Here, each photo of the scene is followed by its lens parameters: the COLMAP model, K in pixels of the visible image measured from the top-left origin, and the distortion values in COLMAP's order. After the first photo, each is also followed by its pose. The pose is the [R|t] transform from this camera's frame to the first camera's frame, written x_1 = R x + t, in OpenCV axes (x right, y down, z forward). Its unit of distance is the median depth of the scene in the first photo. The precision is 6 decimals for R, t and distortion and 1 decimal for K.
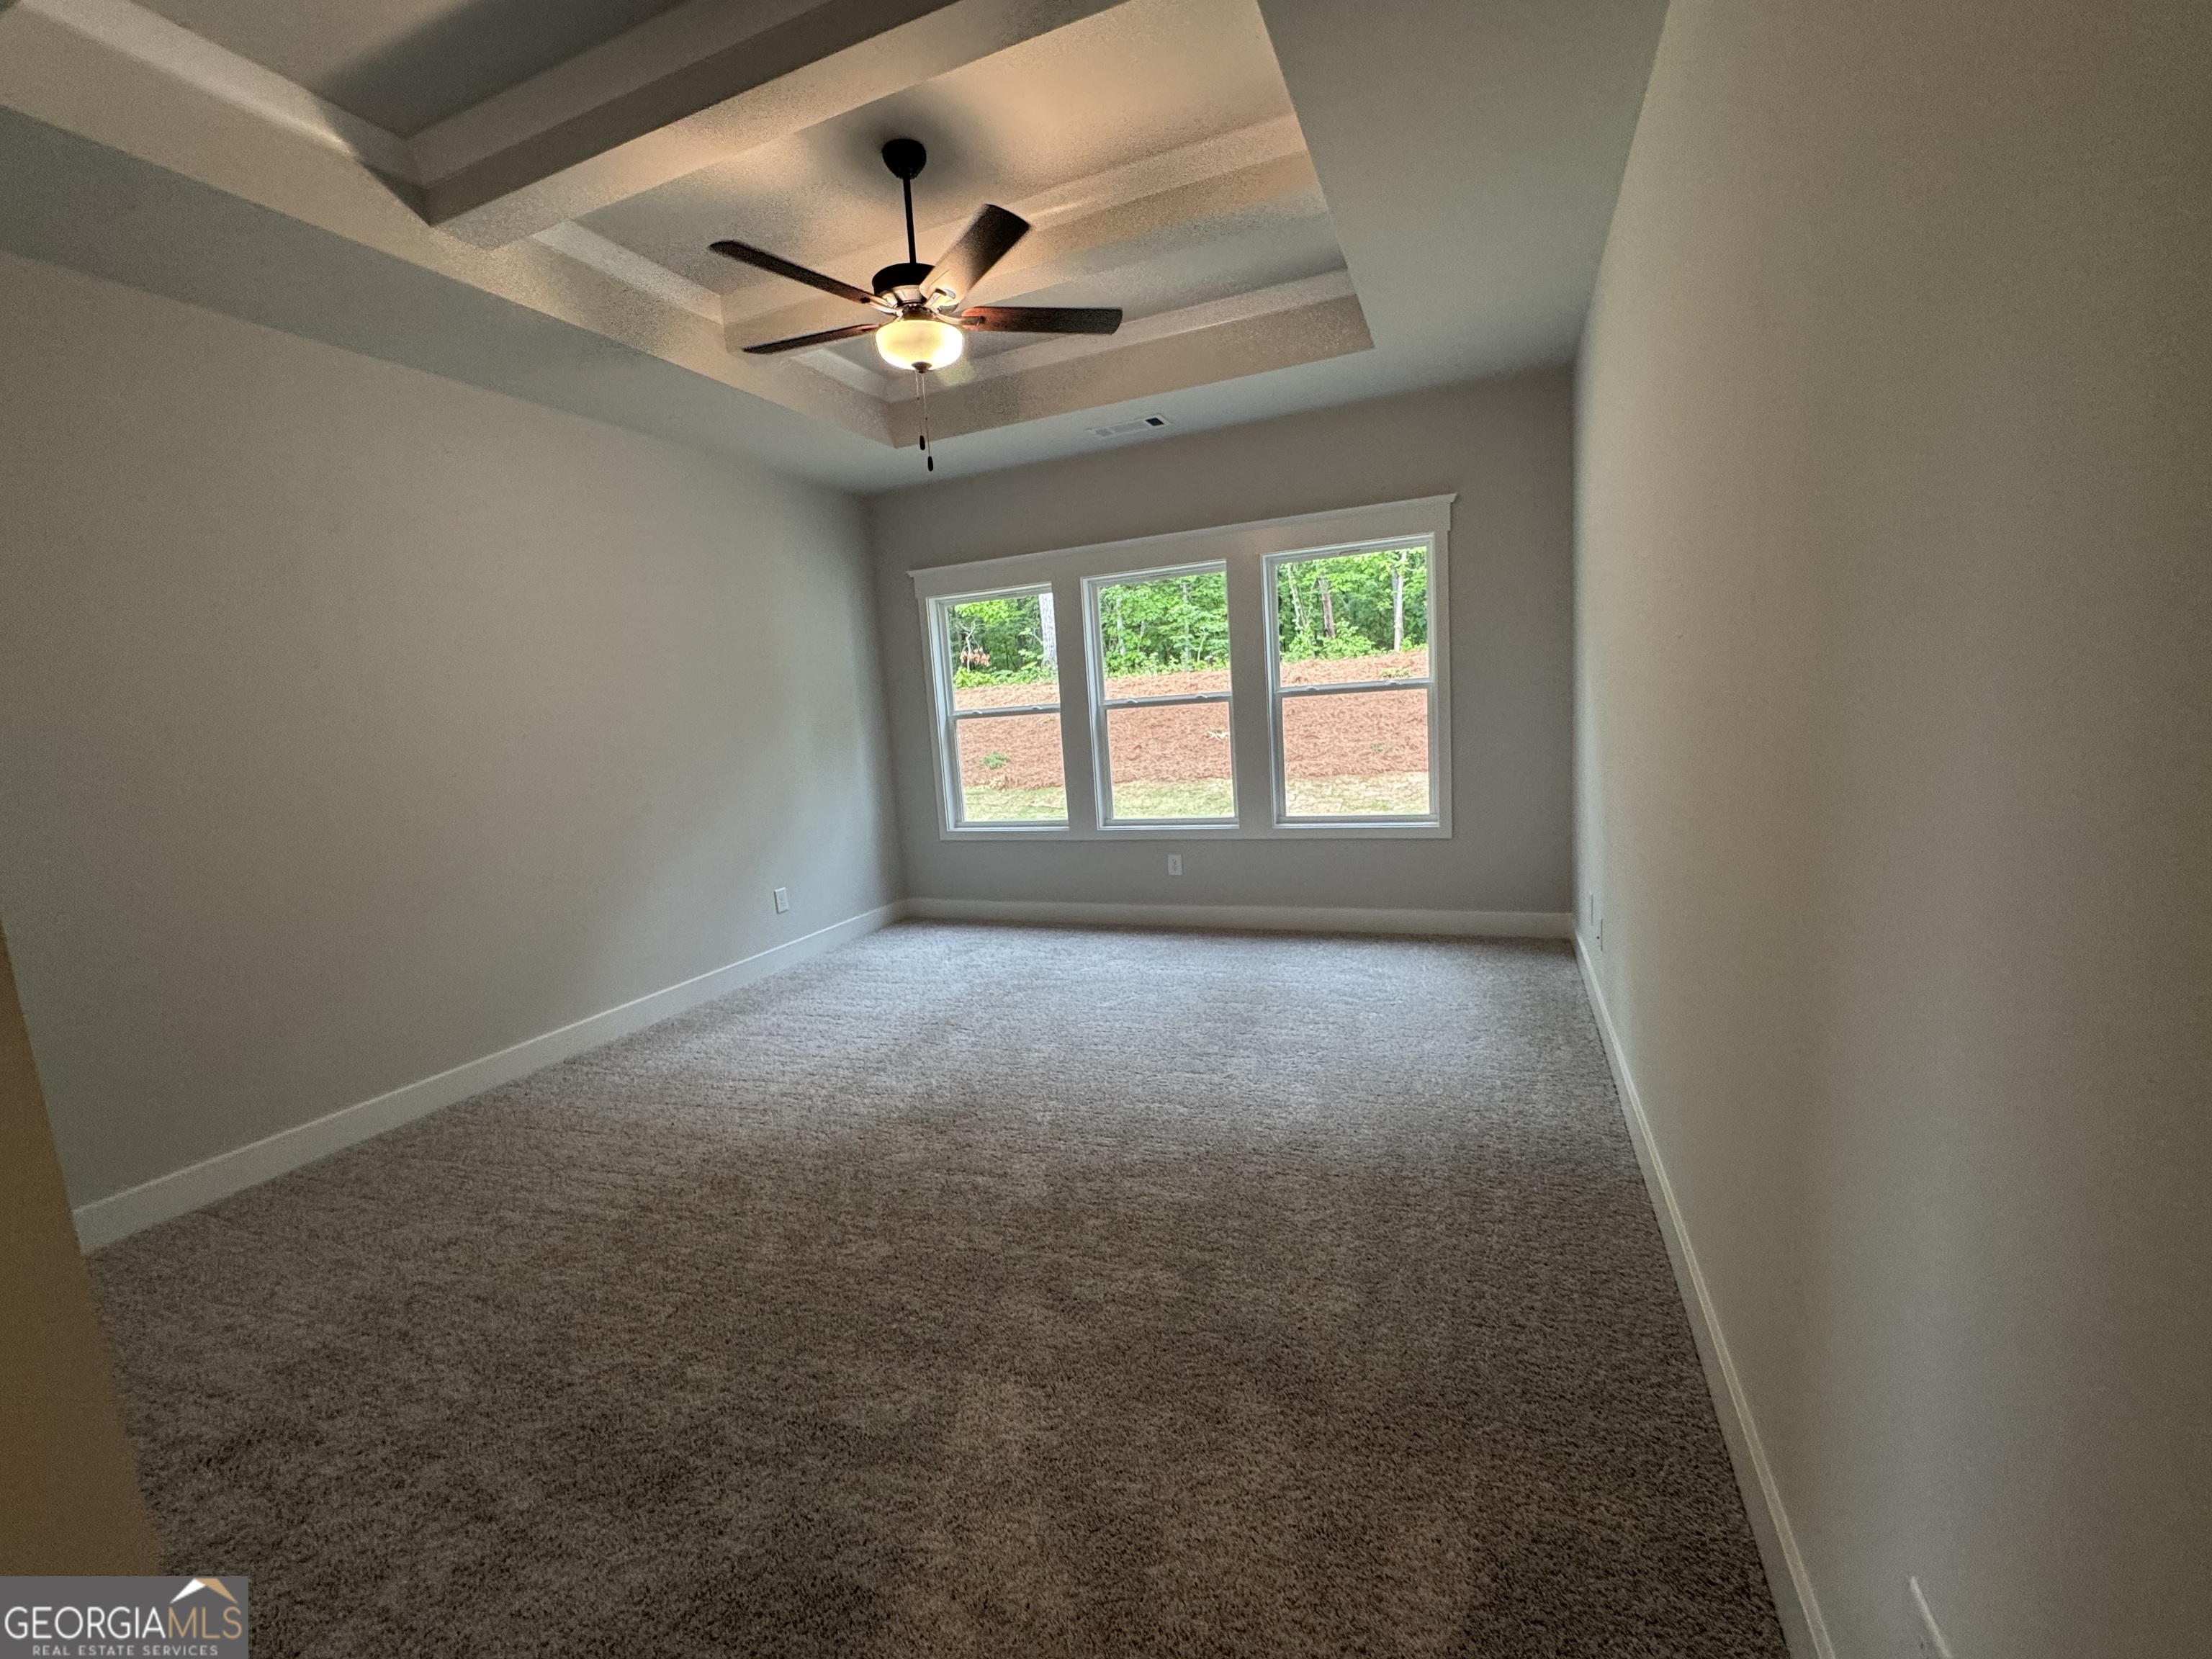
lens RADIAL K [[891.6, 0, 1120.6], [0, 891.6, 829.2], [0, 0, 1]] dist [-0.001149, 0.000006]
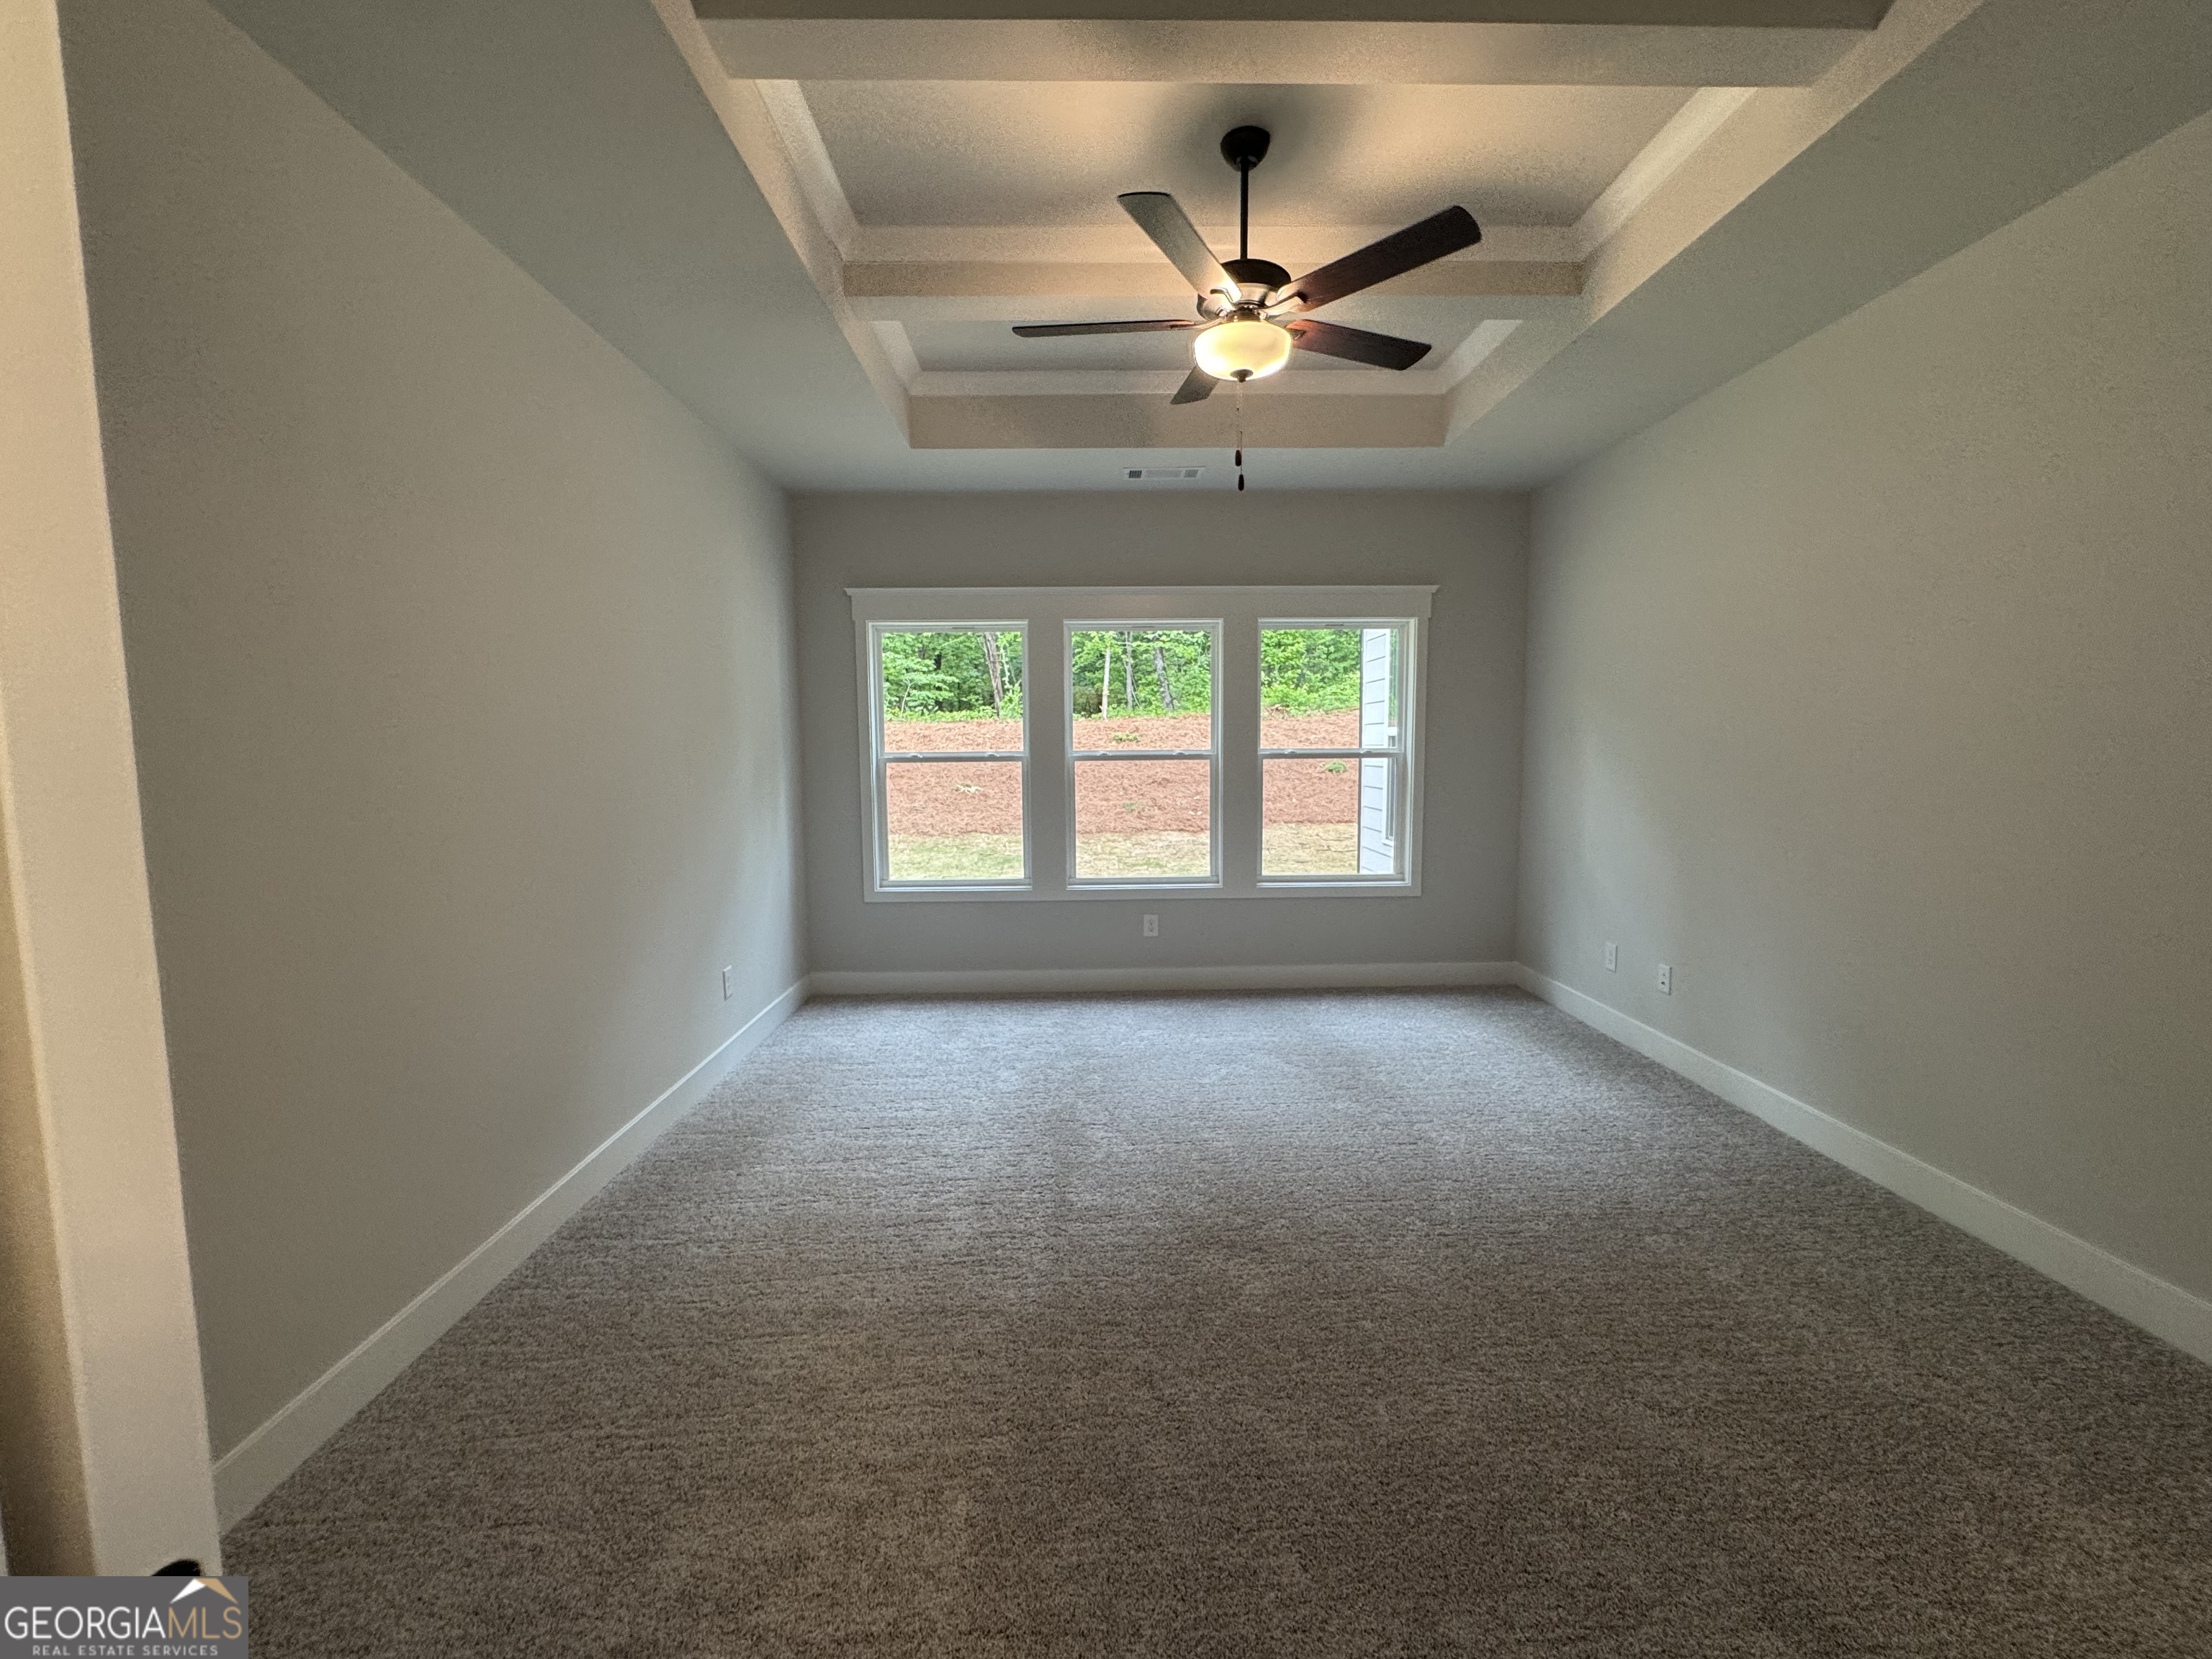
lens RADIAL K [[891.6, 0, 1090.8], [0, 891.6, 826.9], [0, 0, 1]] dist [-0.001149, 0.000006]
pose [[0.917582, 0.022985, 0.396882, -0.400933], [0.002765, 0.997934, -0.064188, -0.004938], [-0.397538, 0.059995, 0.915622, 0.151055]]
